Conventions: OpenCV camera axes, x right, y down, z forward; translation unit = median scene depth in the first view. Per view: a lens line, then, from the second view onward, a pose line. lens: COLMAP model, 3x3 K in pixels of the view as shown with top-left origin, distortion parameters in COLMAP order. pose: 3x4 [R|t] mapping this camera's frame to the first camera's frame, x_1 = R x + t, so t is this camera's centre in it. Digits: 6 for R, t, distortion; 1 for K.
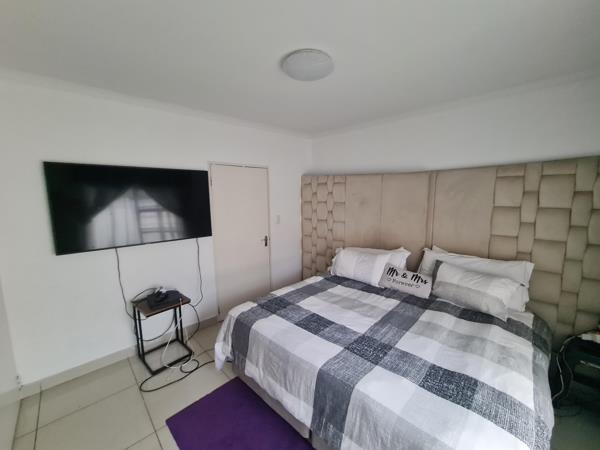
lens RADIAL K [[247.9, 0, 305.5], [0, 247.9, 224.8], [0, 0, 1]] dist [0.000369, -0.000023]
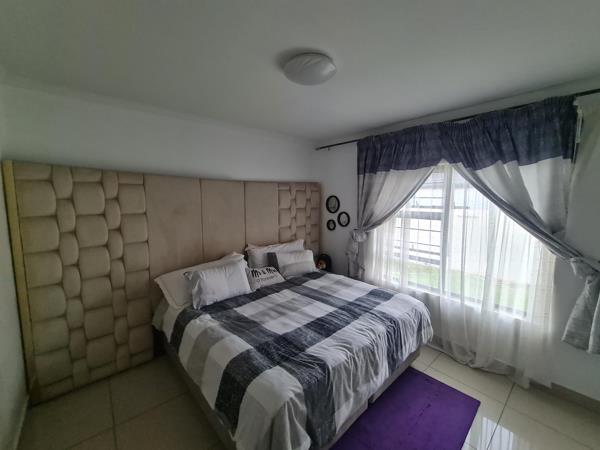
lens RADIAL K [[247.9, 0, 305.5], [0, 247.9, 224.8], [0, 0, 1]] dist [0.000369, -0.000023]
pose [[0.041902, -0.095815, 0.994517, -0.770857], [0.124217, 0.988168, 0.089970, -0.096812], [-0.991370, 0.119766, 0.053308, 0.790403]]
